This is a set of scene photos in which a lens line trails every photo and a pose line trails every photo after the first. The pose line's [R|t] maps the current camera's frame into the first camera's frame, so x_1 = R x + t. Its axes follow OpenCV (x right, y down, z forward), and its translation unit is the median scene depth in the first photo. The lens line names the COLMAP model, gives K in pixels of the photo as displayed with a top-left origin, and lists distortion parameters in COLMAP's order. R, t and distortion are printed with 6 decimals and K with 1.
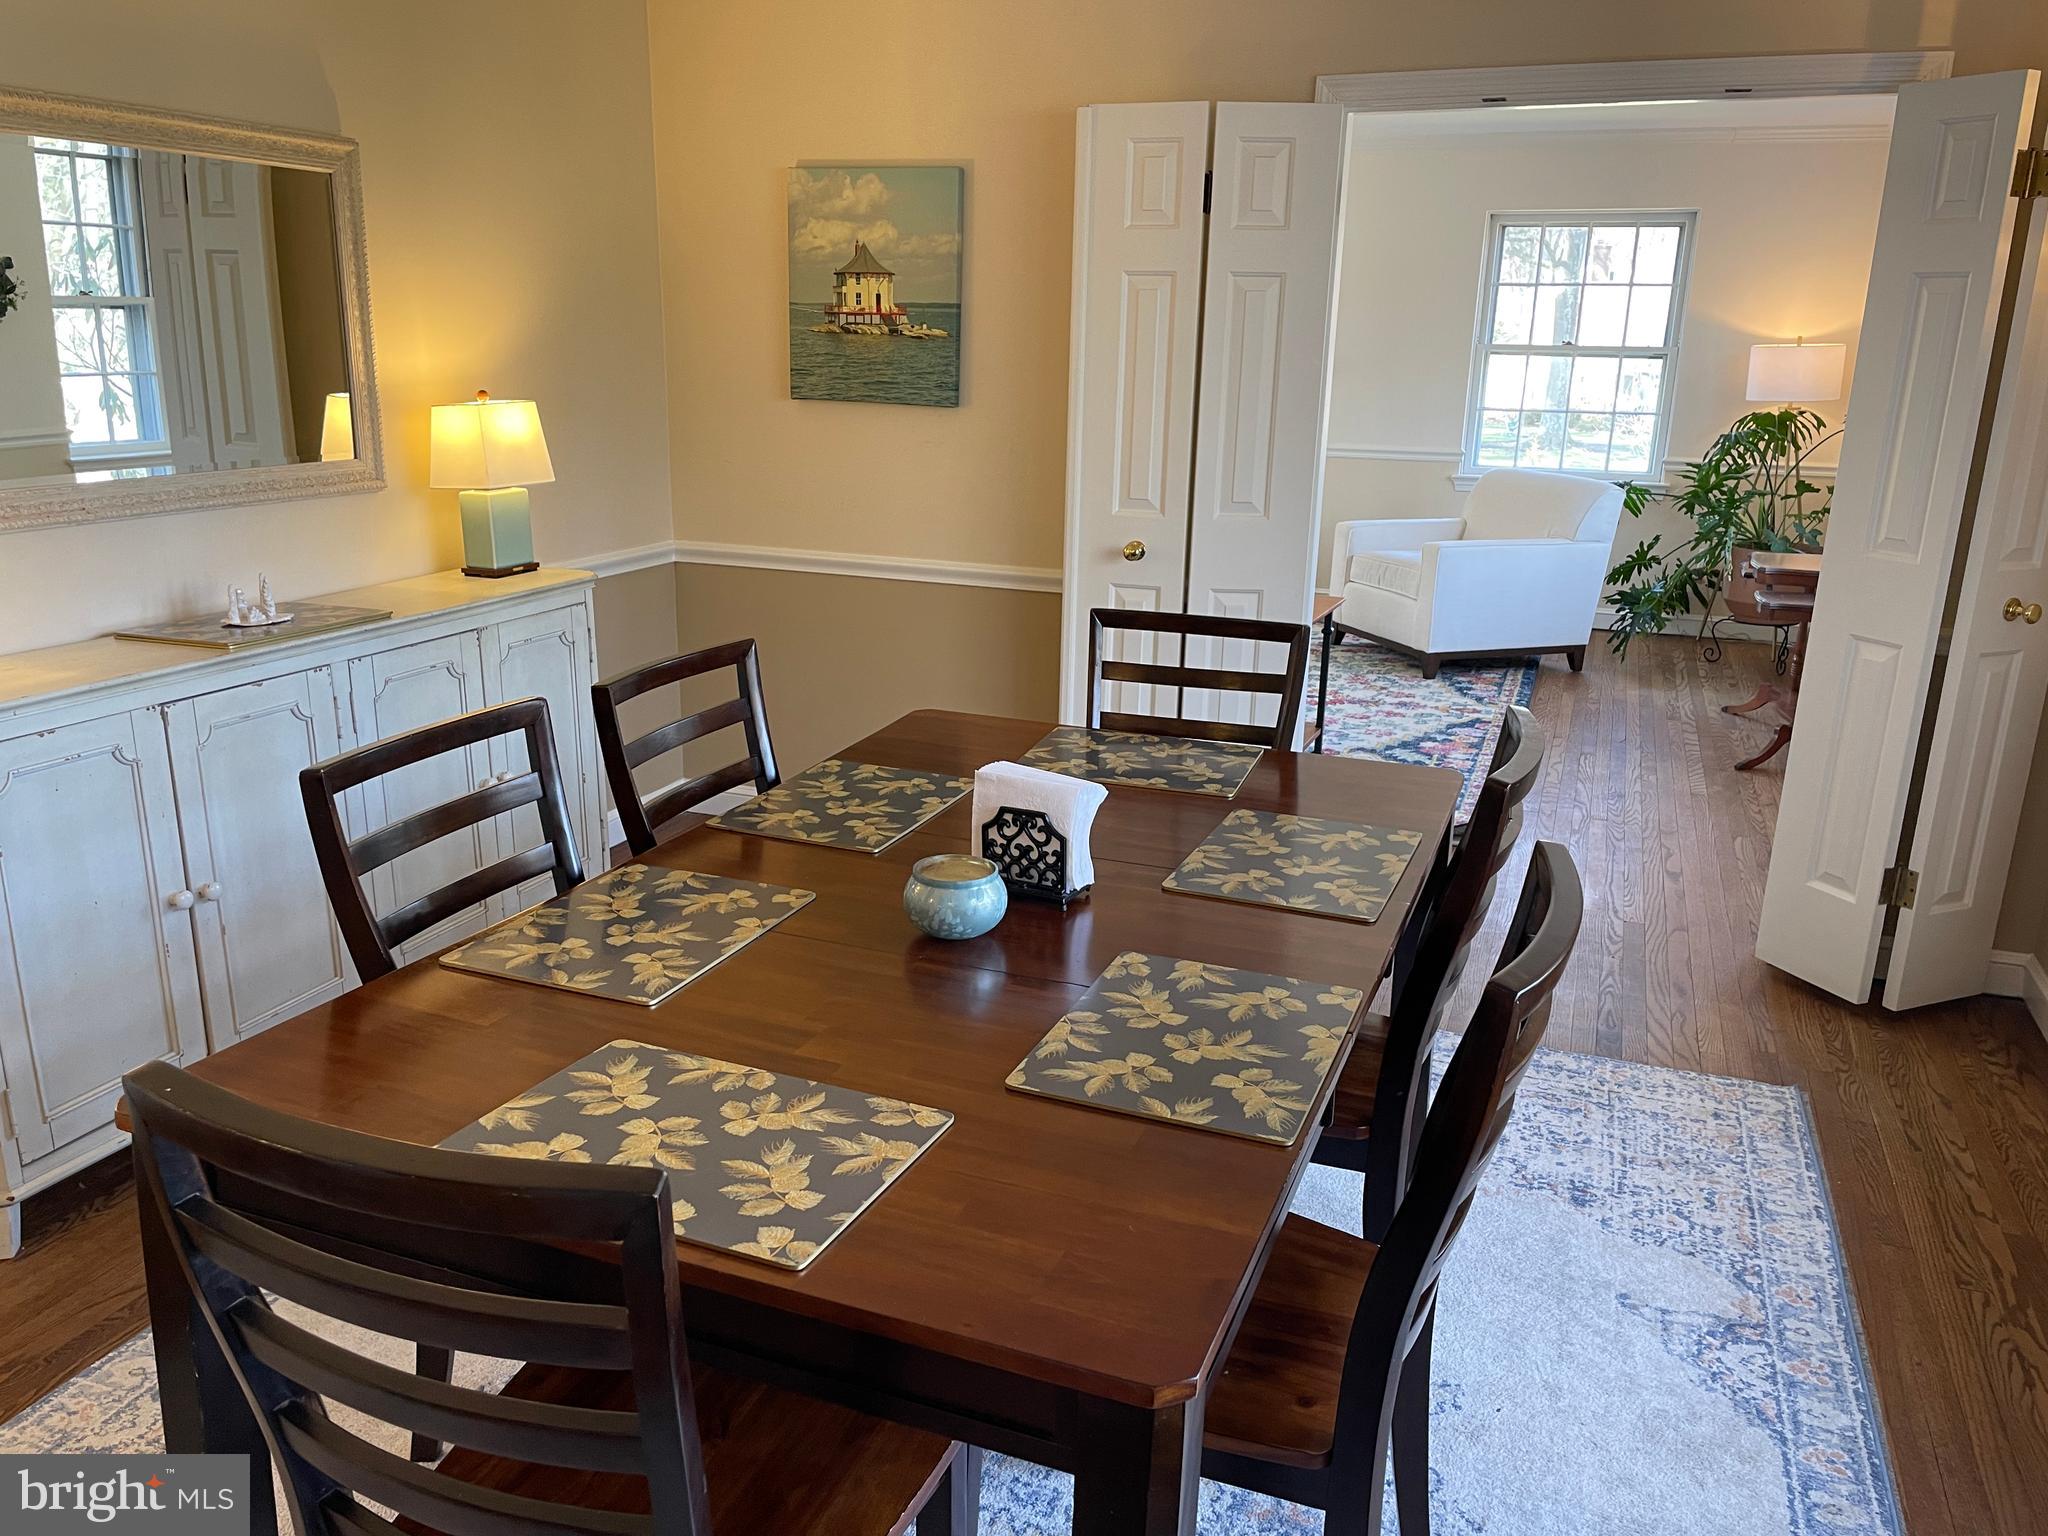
lens RADIAL K [[1552.0, 0, 1015.0], [0, 1552.0, 795.3], [0, 0, 1]] dist [0.099029, -0.133588]
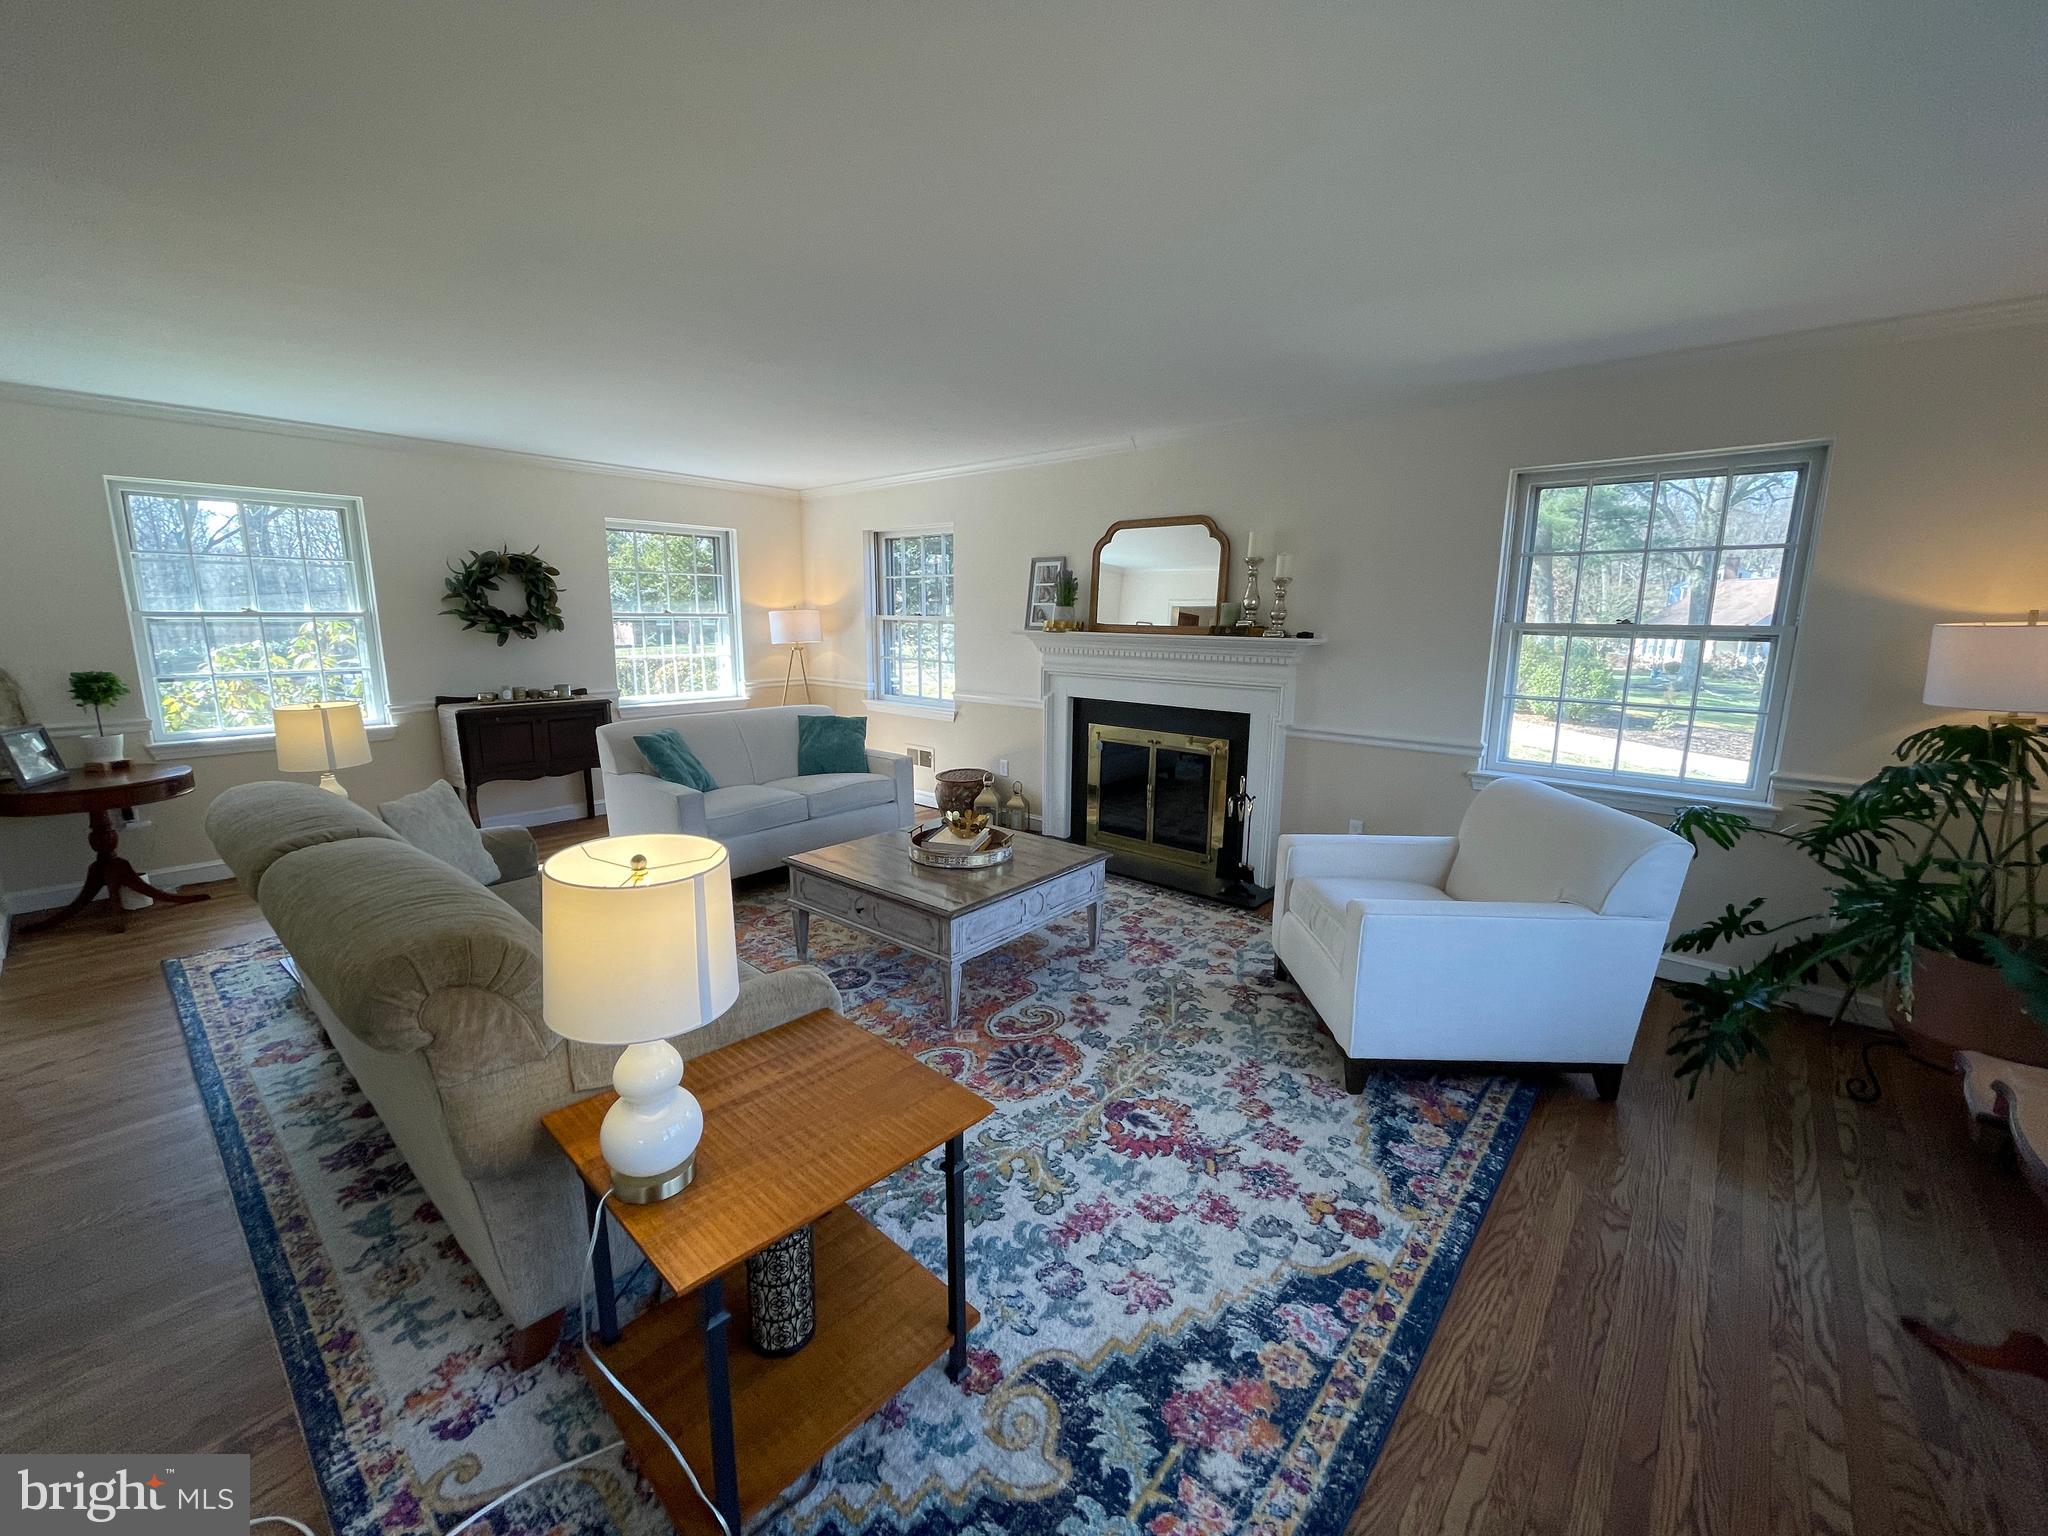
lens RADIAL K [[828.0, 0, 1024.0], [0, 828.0, 768.0], [0, 0, 1]] dist [-0.000081, -0.000154]
pose [[0.936619, 0.055402, -0.345941, 0.227920], [-0.091848, 0.991711, -0.089853, -0.156429], [0.338095, 0.115932, 0.933944, 0.544296]]
